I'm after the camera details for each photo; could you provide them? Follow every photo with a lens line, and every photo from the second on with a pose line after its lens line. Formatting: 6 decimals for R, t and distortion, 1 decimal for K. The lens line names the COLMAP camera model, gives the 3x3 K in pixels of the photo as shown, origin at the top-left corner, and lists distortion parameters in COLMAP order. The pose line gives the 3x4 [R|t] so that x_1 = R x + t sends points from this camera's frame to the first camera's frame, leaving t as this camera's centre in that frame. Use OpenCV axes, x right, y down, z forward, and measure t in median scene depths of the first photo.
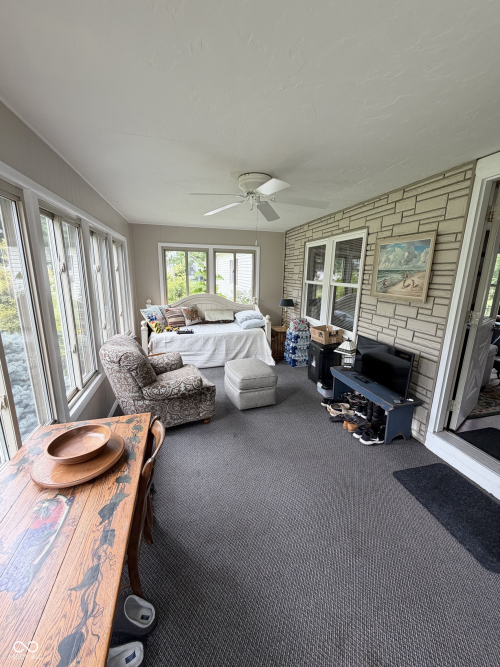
lens RADIAL K [[266.8, 0, 250.0], [0, 266.8, 333.5], [0, 0, 1]] dist [0.000298, -0.000092]
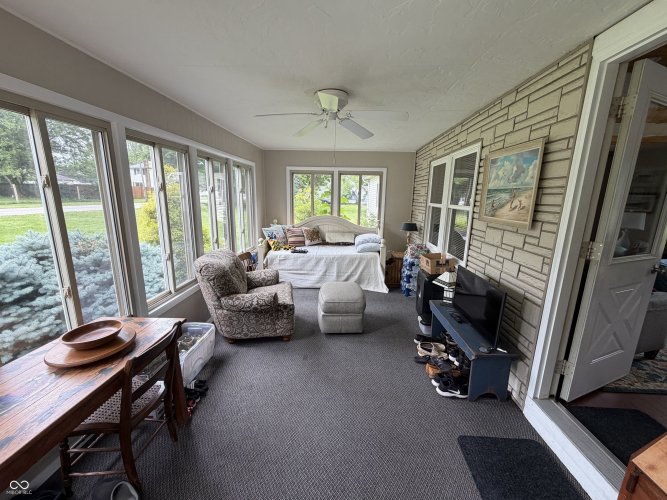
lens RADIAL K [[266.8, 0, 333.5], [0, 266.8, 250.0], [0, 0, 1]] dist [0.000298, -0.000092]
pose [[0.956189, 0.059817, -0.286574, 0.290807], [-0.068296, 0.997471, -0.019673, 0.000984], [0.284673, 0.038382, 0.957856, 0.076418]]
